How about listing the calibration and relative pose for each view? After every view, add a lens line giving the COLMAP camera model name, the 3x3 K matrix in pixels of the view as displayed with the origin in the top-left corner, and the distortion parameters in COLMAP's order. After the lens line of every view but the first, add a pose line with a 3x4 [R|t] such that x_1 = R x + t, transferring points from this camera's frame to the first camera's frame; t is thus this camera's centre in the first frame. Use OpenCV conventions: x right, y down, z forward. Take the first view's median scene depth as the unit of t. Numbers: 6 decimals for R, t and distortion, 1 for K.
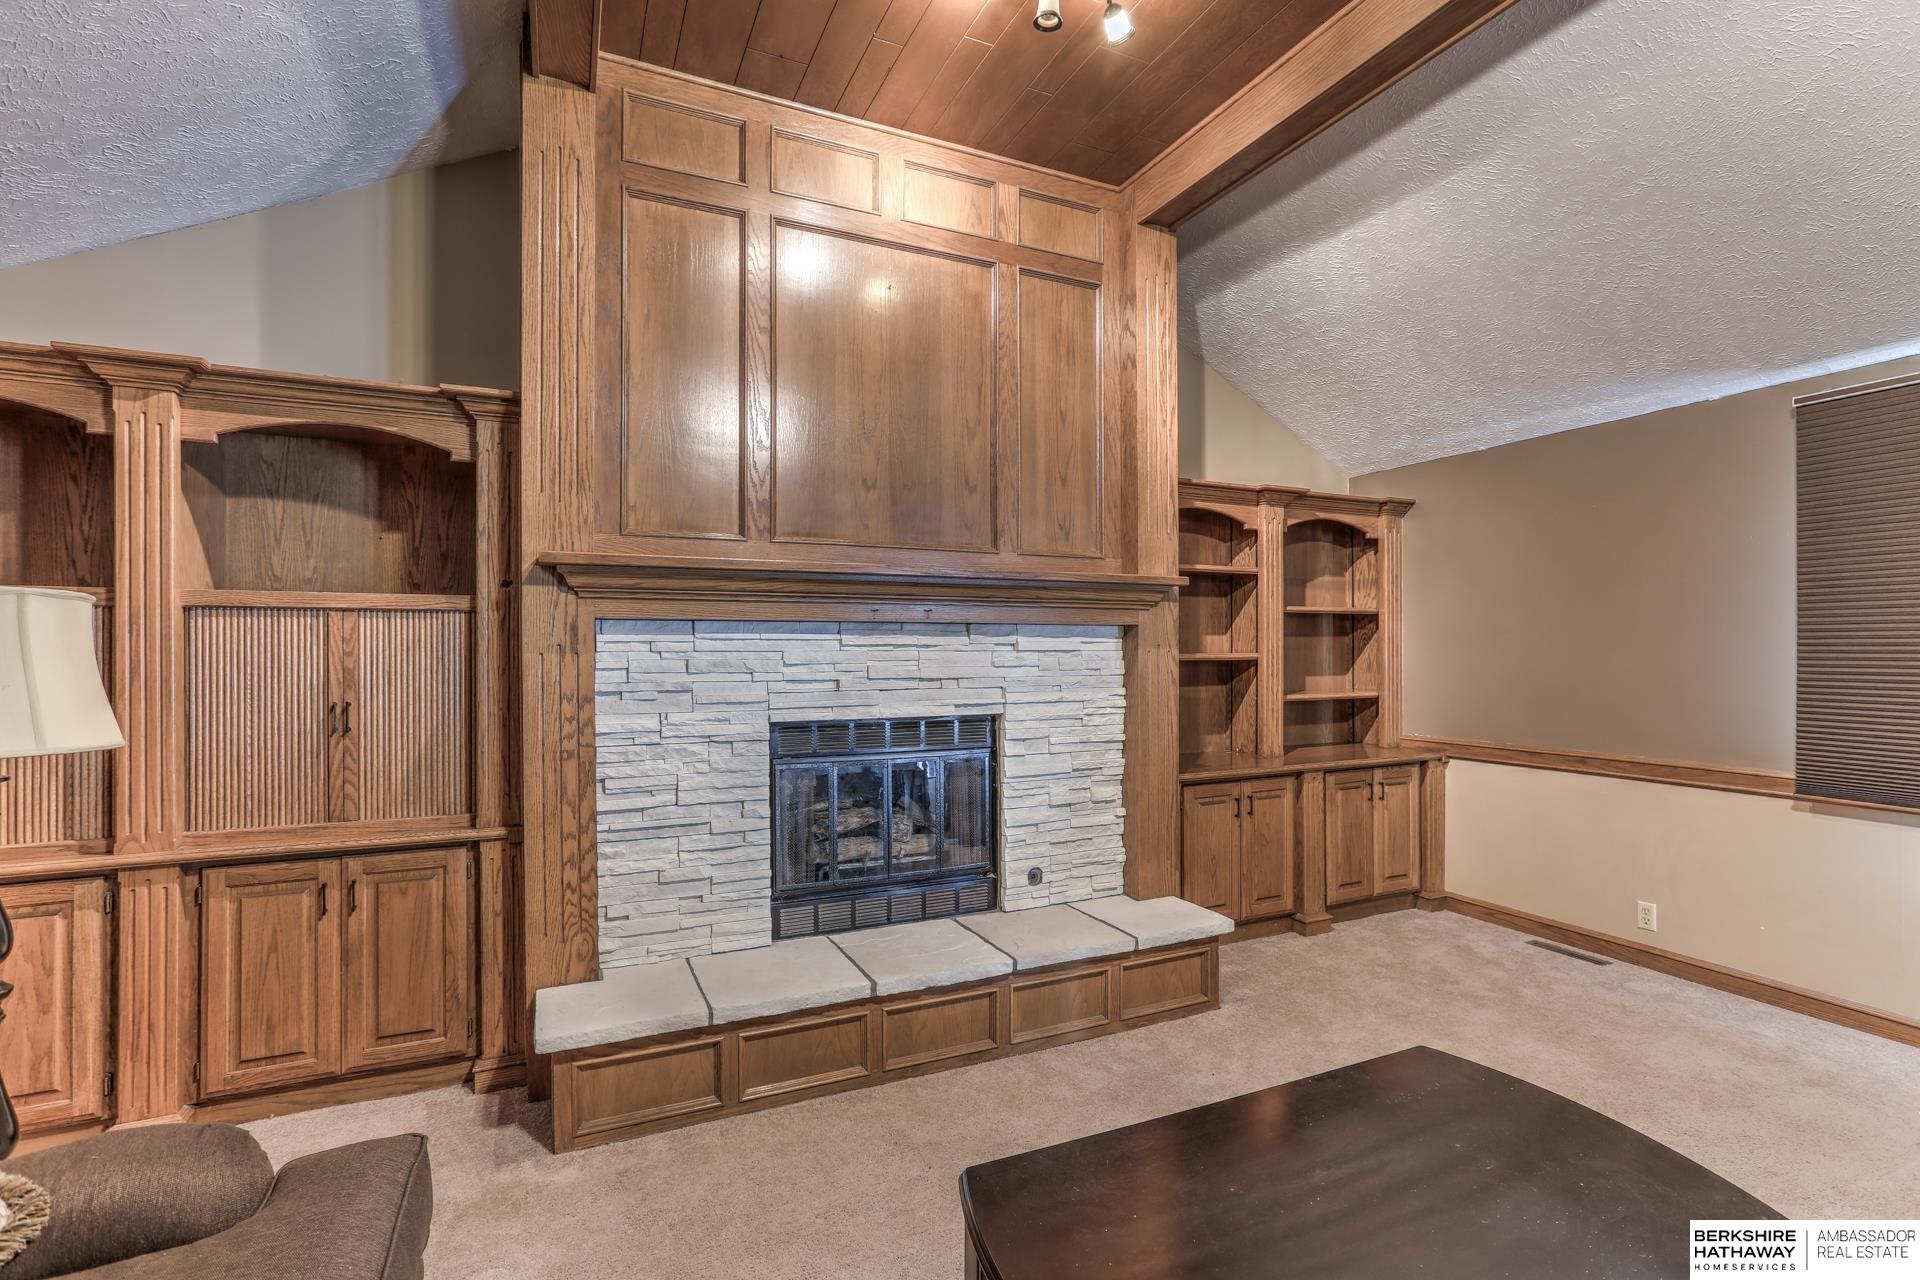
lens RADIAL K [[849.9, 0, 960.0], [0, 849.9, 640.0], [0, 0, 1]] dist [-0.001299, -0.000061]
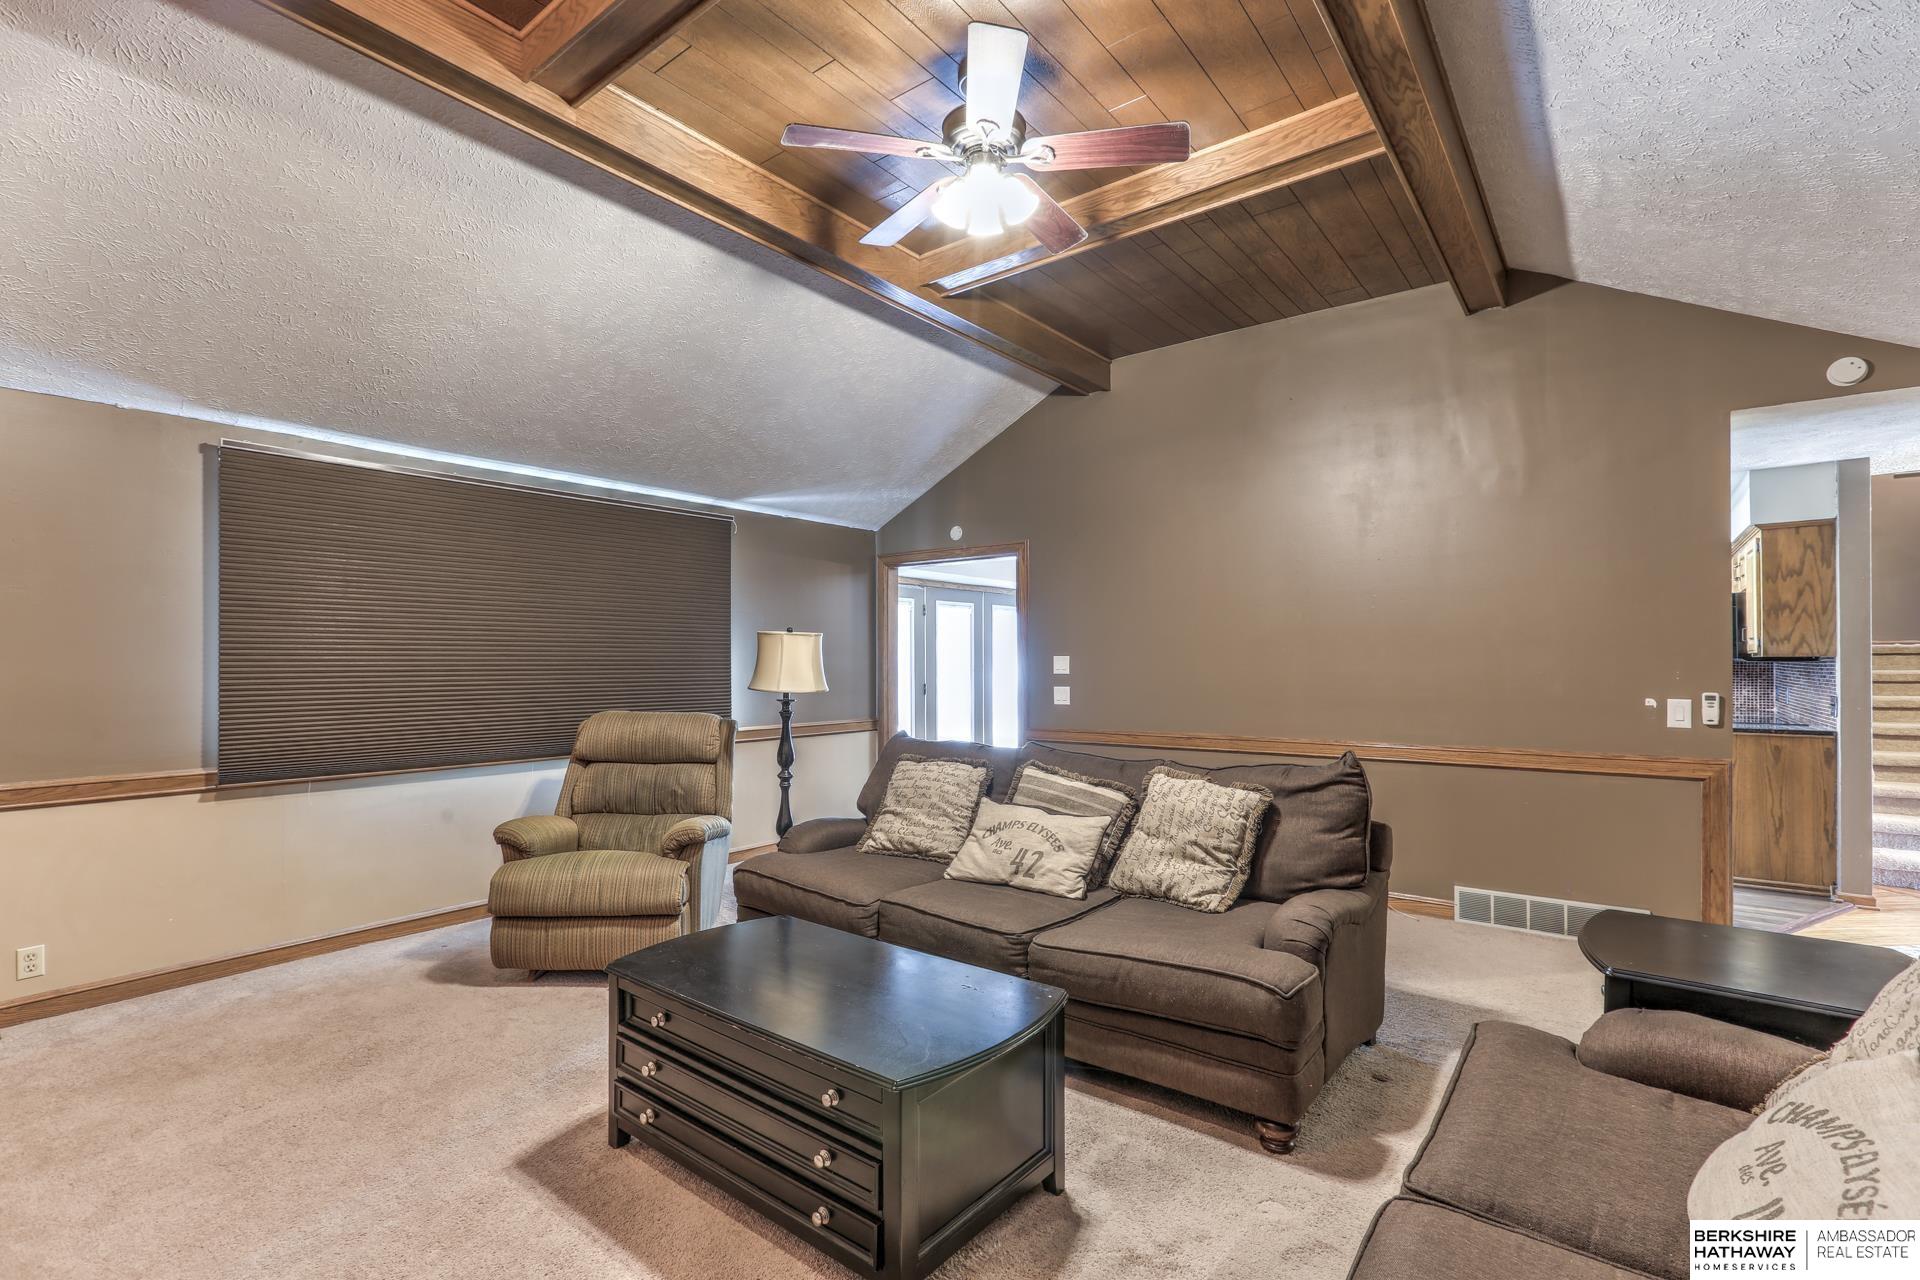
lens RADIAL K [[849.9, 0, 960.0], [0, 849.9, 640.0], [0, 0, 1]] dist [-0.001299, -0.000061]
pose [[-0.445709, 0.018285, 0.894991, -0.470159], [-0.002027, 0.999768, -0.021435, 0.008289], [-0.895176, -0.011368, -0.445569, 0.603014]]
